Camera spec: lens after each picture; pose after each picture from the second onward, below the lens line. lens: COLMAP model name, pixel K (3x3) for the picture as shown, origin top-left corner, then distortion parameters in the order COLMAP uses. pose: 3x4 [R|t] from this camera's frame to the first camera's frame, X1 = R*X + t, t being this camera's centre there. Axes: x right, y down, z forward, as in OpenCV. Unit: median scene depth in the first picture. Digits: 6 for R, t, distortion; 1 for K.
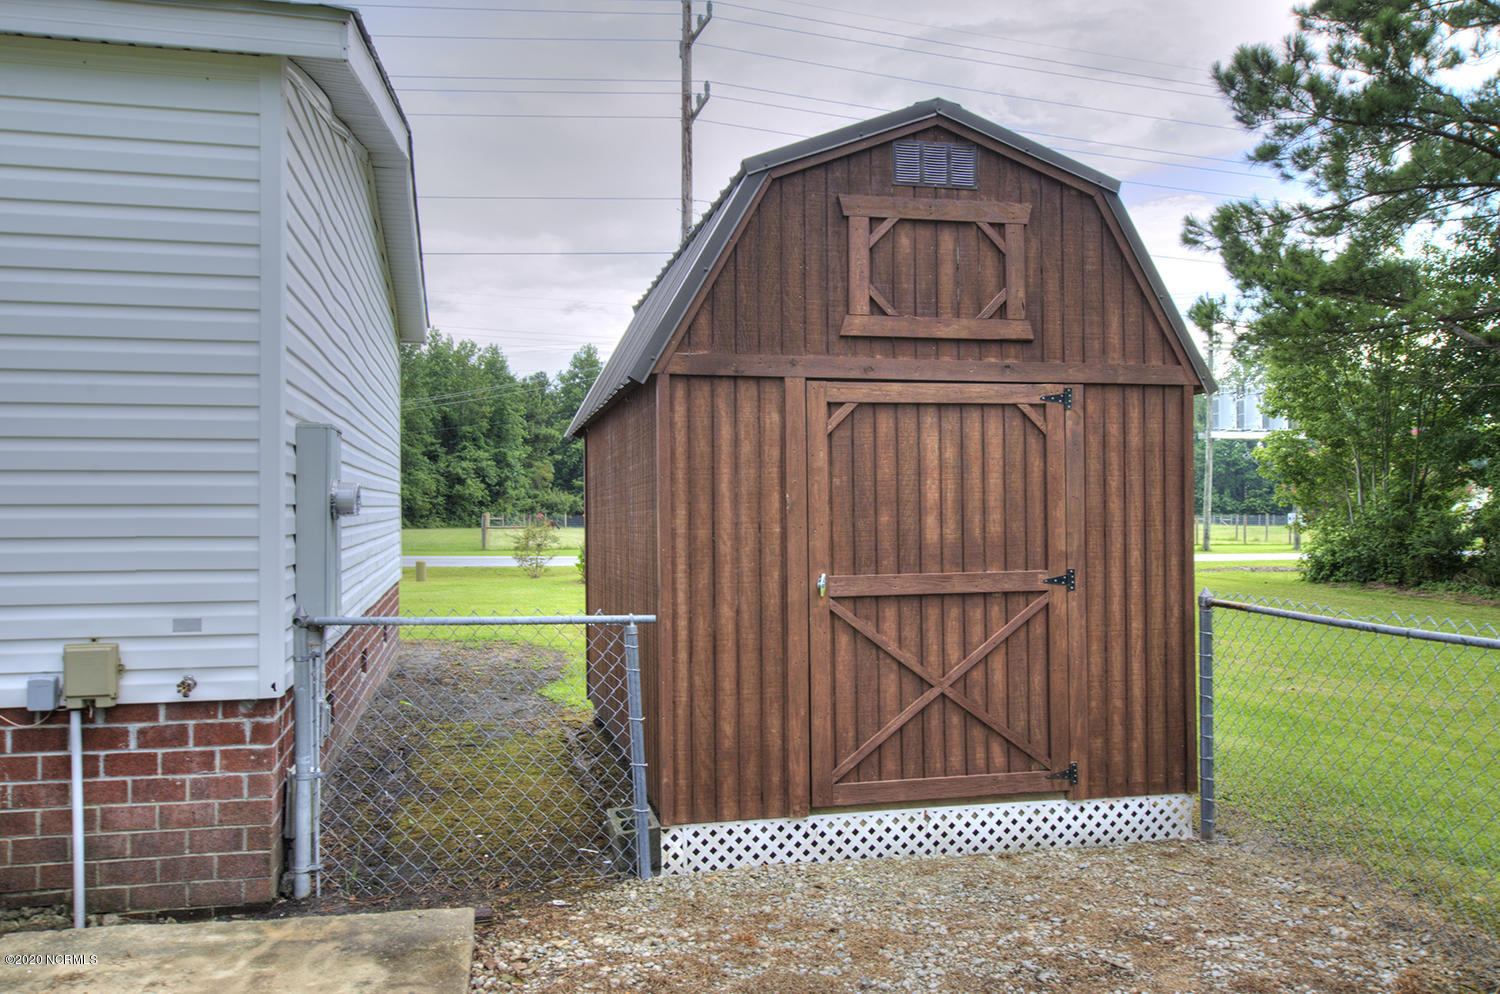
lens RADIAL K [[1222.8, 0, 757.3], [0, 1222.8, 502.8], [0, 0, 1]] dist [-0.005055, 0.047249]
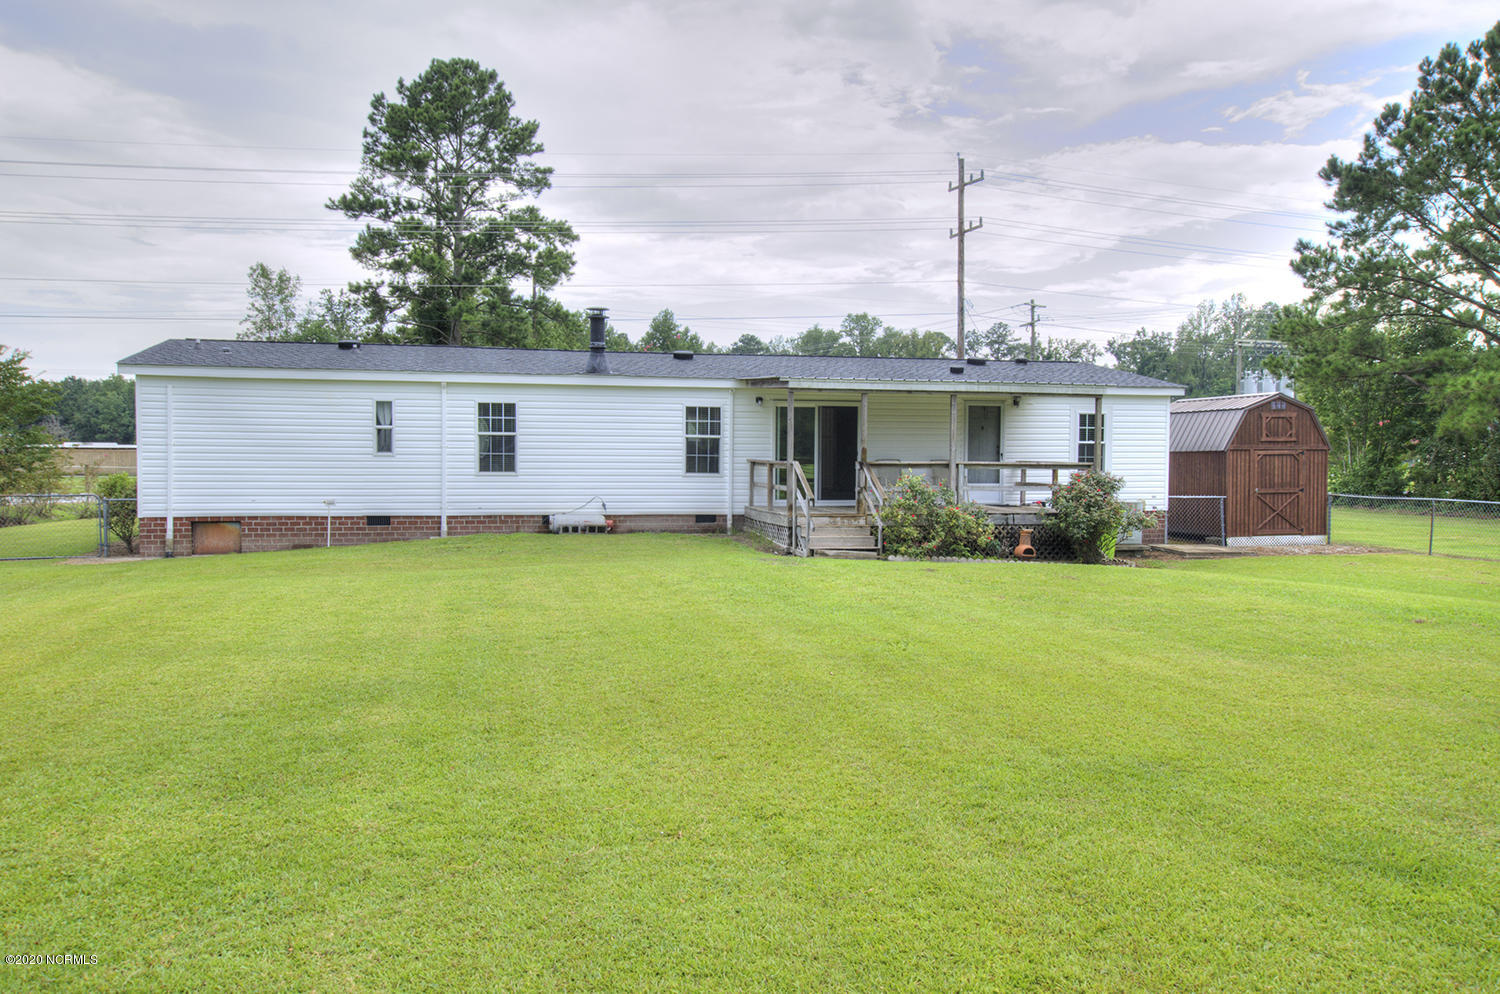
lens RADIAL K [[1222.8, 0, 750.9], [0, 1222.8, 503.8], [0, 0, 1]] dist [-0.005055, 0.047249]
pose [[0.999906, 0.001862, 0.013550, -2.009491], [-0.002507, 0.998855, 0.047767, -0.110079], [-0.013446, -0.047796, 0.998767, -3.843038]]
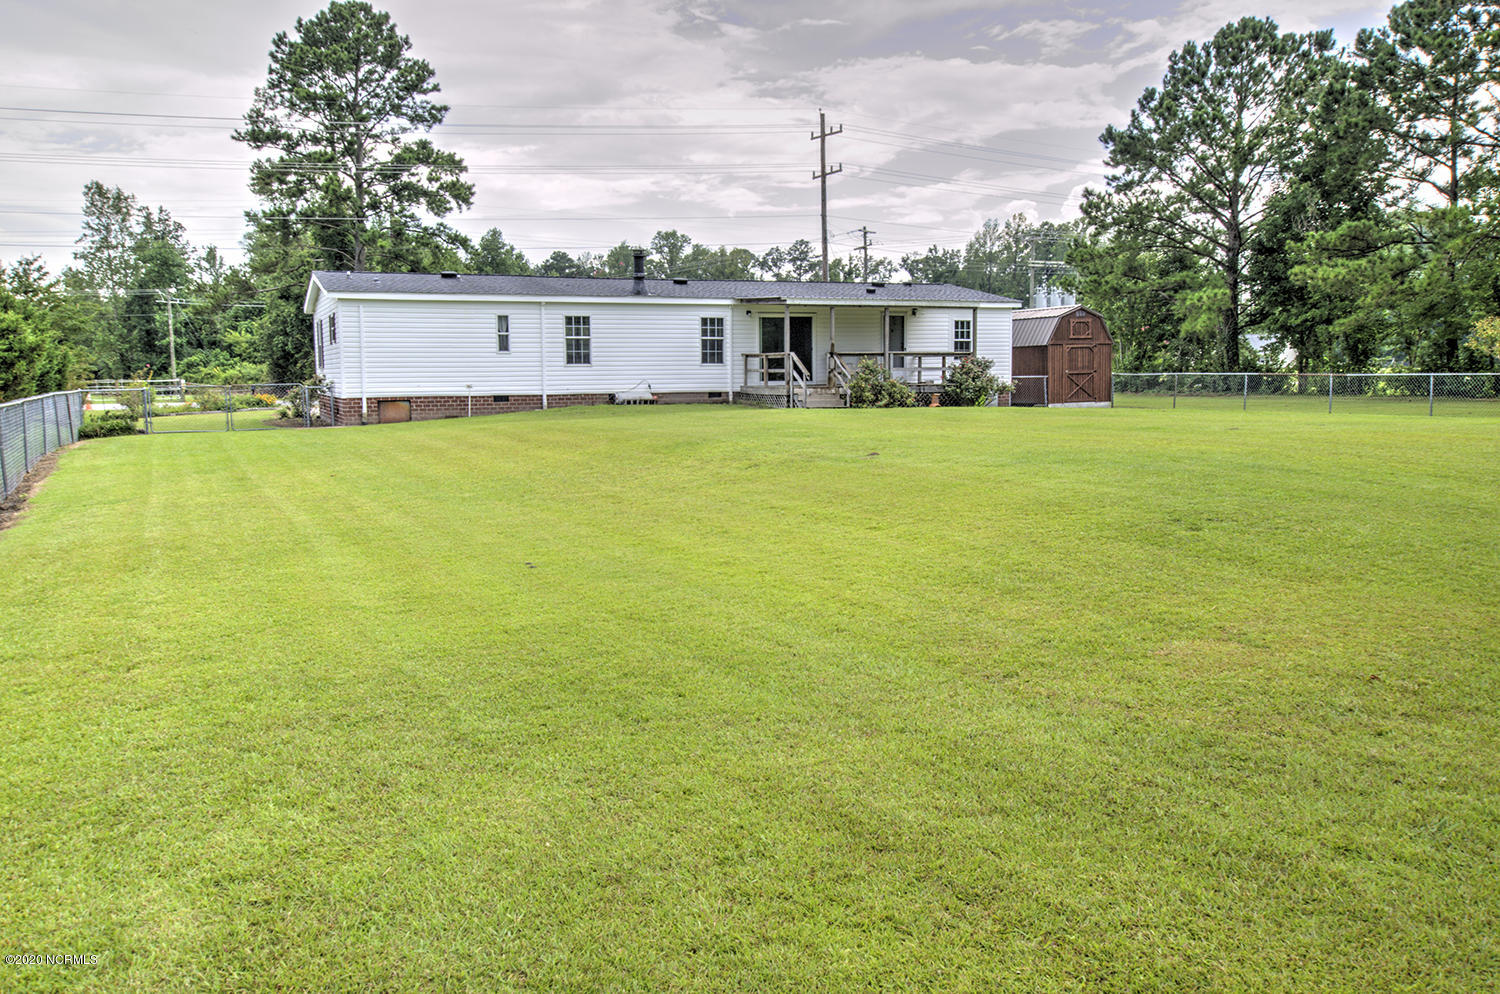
lens RADIAL K [[1222.8, 0, 752.3], [0, 1222.8, 504.3], [0, 0, 1]] dist [-0.005055, 0.047249]
pose [[0.983328, -0.033300, 0.178766, -3.063310], [0.012500, 0.993142, 0.116244, -0.021397], [-0.181411, -0.112071, 0.977001, -5.788719]]
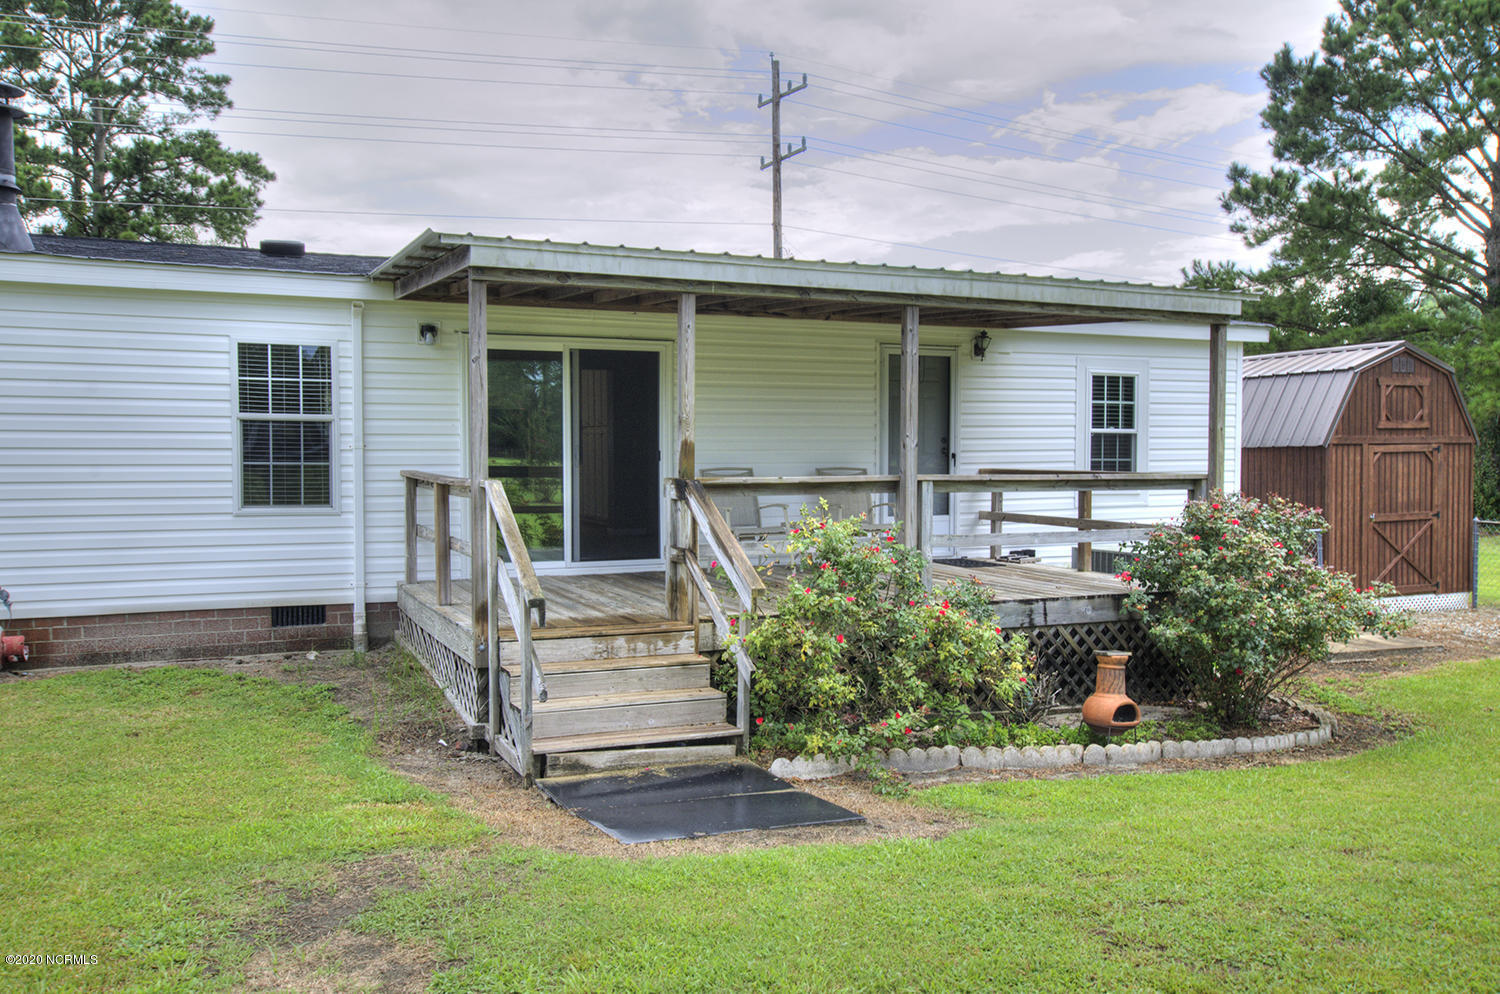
lens RADIAL K [[1222.8, 0, 752.5], [0, 1222.8, 506.0], [0, 0, 1]] dist [-0.005055, 0.047249]
pose [[0.981079, -0.012226, 0.193223, -1.802894], [0.002817, 0.998800, 0.048896, -0.097070], [-0.193589, -0.047427, 0.979936, -1.416139]]
